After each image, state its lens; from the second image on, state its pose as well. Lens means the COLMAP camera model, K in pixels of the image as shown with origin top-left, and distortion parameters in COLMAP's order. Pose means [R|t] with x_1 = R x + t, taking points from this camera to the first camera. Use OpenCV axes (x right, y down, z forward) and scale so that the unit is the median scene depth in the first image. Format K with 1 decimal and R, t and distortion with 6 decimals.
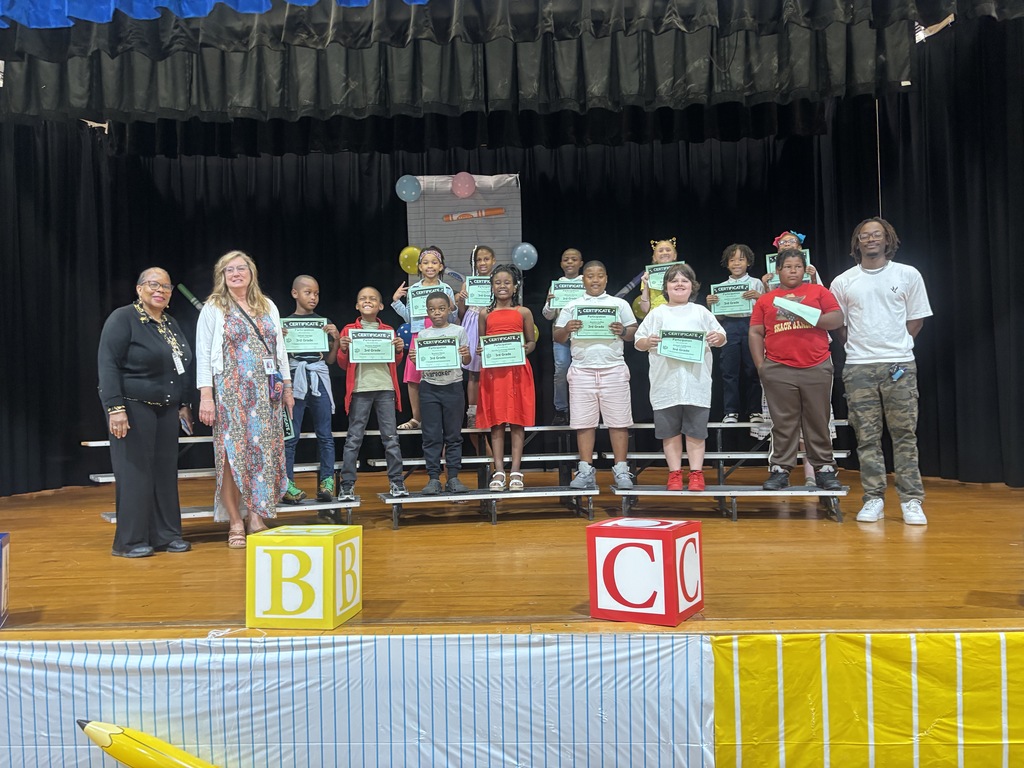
lens RADIAL K [[772.6, 0, 503.5], [0, 772.6, 381.3], [0, 0, 1]] dist [0.049851, -0.052494]
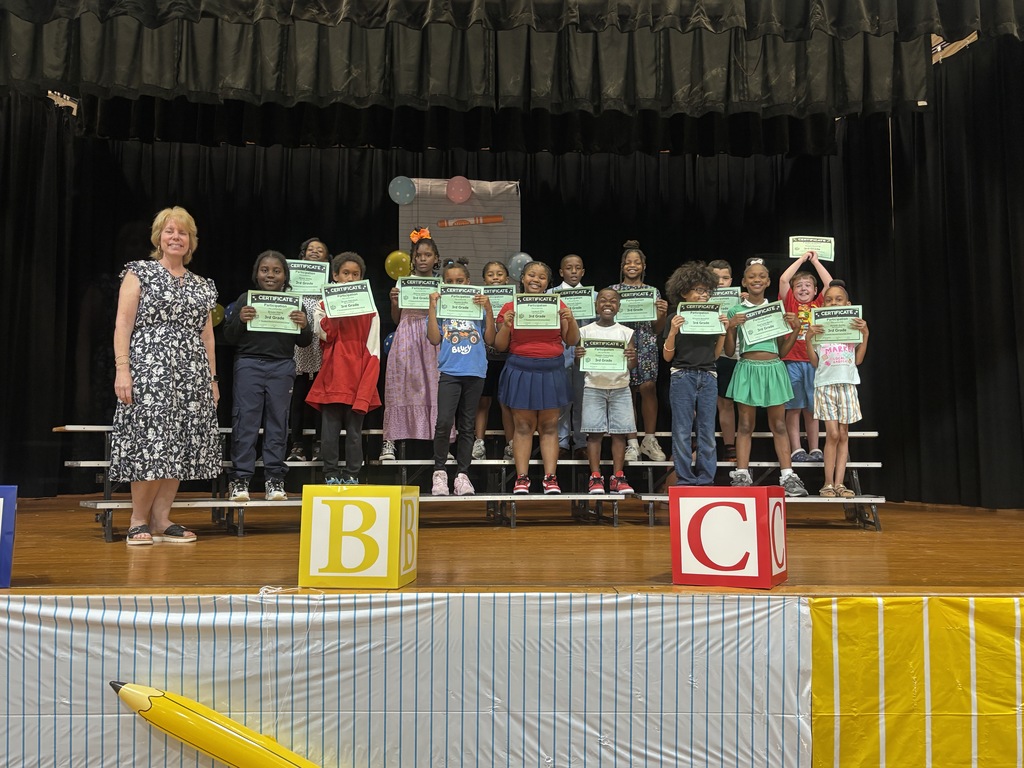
lens RADIAL K [[826.7, 0, 517.7], [0, 826.7, 383.8], [0, 0, 1]] dist [0.041373, -0.038168]
pose [[0.997155, 0.033925, 0.067319, -0.064227], [-0.030265, 0.998047, -0.054653, 0.053929], [-0.069041, 0.052460, 0.996234, 0.003938]]
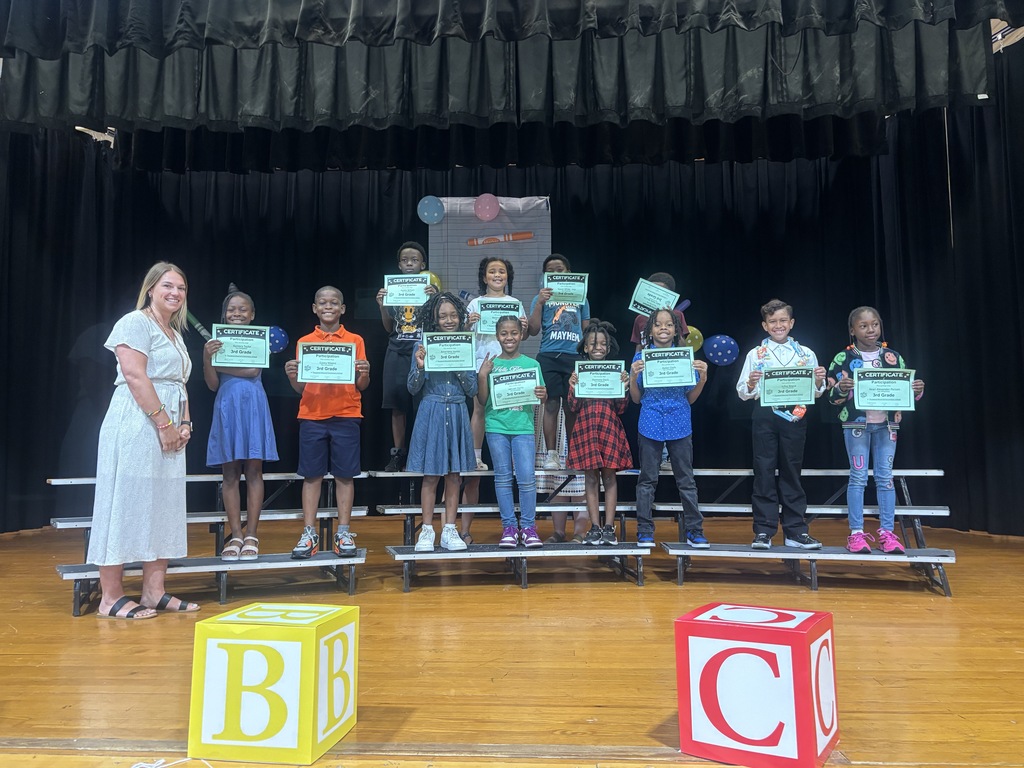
lens RADIAL K [[772.6, 0, 505.4], [0, 772.6, 382.8], [0, 0, 1]] dist [0.049851, -0.052494]
pose [[0.999648, 0.016885, -0.020461, -0.015762], [-0.017867, 0.998649, -0.048805, 0.004153], [0.019609, 0.049153, 0.998599, 0.121801]]
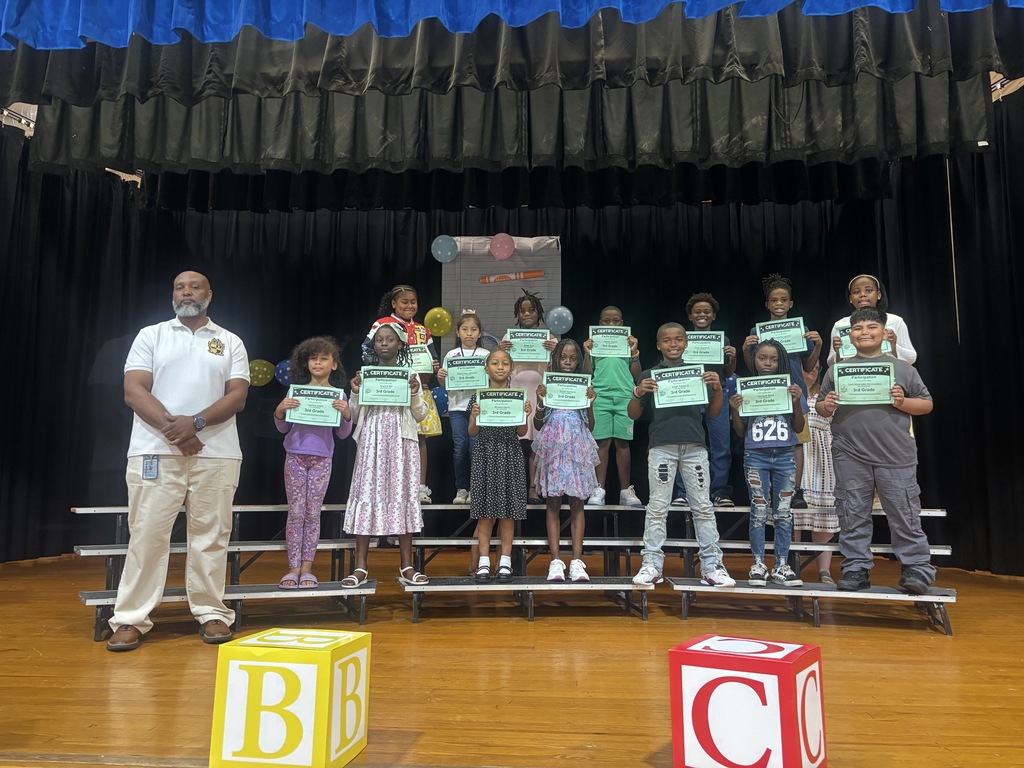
lens RADIAL K [[772.6, 0, 503.4], [0, 772.6, 382.3], [0, 0, 1]] dist [0.049851, -0.052494]
pose [[0.998939, 0.025133, -0.038588, -0.012821], [-0.028575, 0.995403, -0.091412, 0.002122], [0.036113, 0.092418, 0.995065, 0.098166]]
